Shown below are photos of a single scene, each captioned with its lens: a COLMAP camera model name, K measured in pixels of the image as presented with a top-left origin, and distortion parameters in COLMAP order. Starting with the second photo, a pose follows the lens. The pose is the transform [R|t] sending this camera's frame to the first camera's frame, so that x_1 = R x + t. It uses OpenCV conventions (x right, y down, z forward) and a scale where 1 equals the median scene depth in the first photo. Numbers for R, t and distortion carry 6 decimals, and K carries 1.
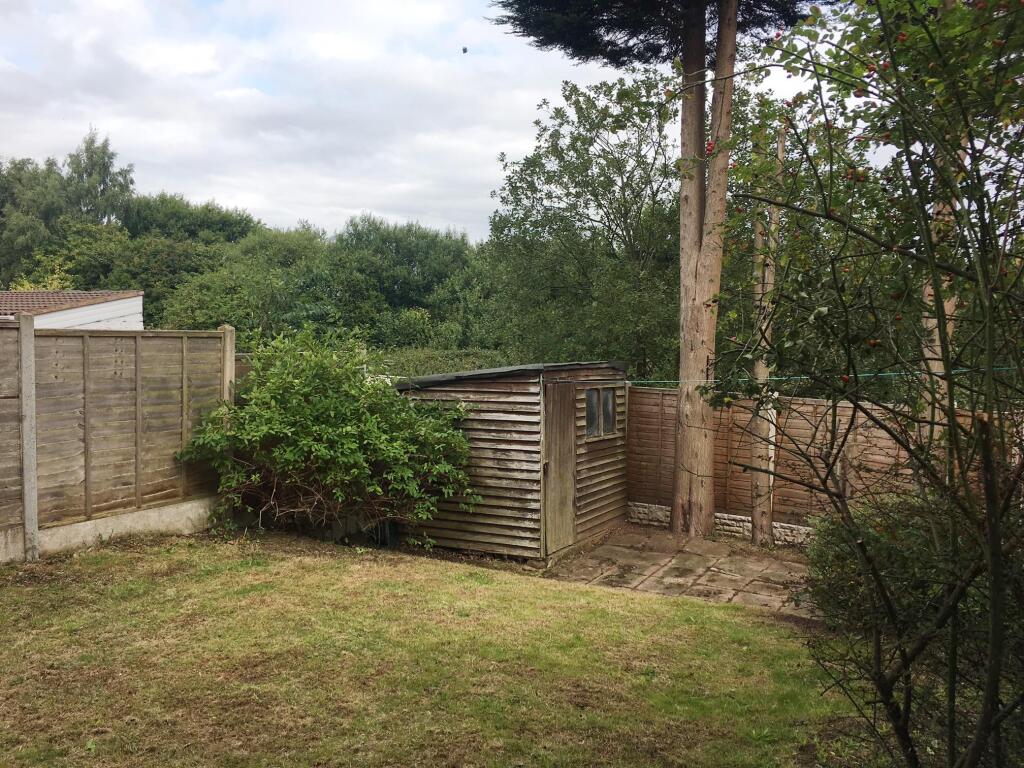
lens RADIAL K [[874.1, 0, 507.6], [0, 874.1, 383.8], [0, 0, 1]] dist [0.084944, -0.116603]
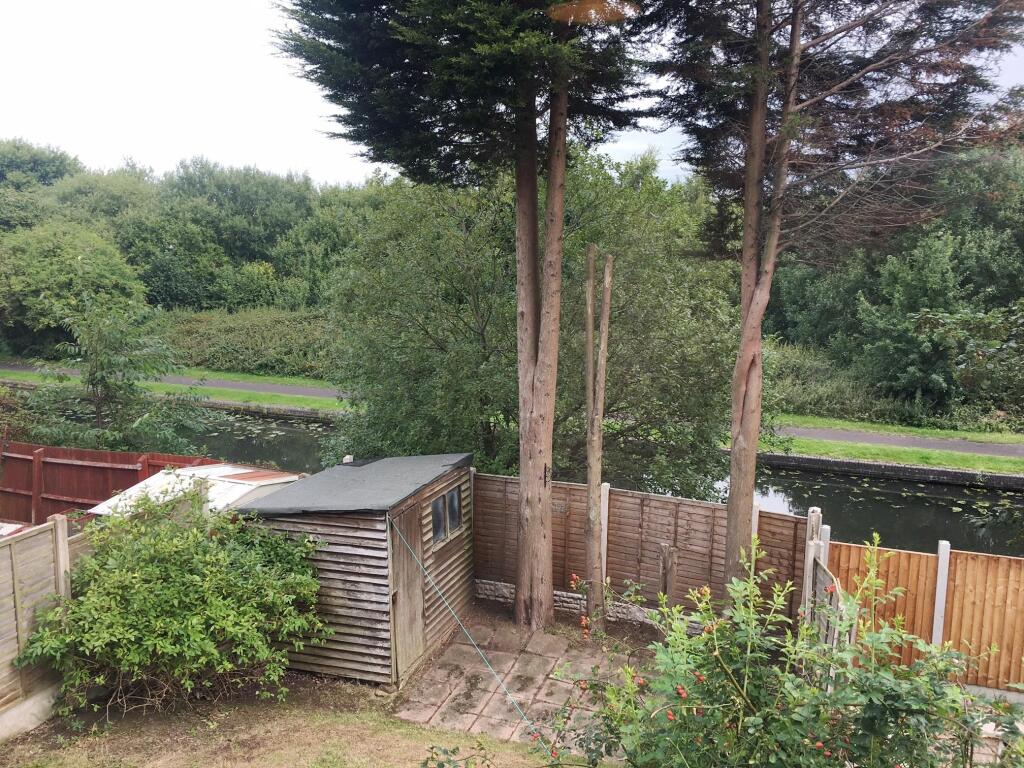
lens RADIAL K [[874.1, 0, 507.6], [0, 874.1, 383.8], [0, 0, 1]] dist [0.084944, -0.116603]
pose [[0.986085, -0.038529, 0.161713, 0.015673], [0.021266, 0.994015, 0.107150, -0.247935], [-0.164874, -0.102220, 0.981003, -0.024043]]
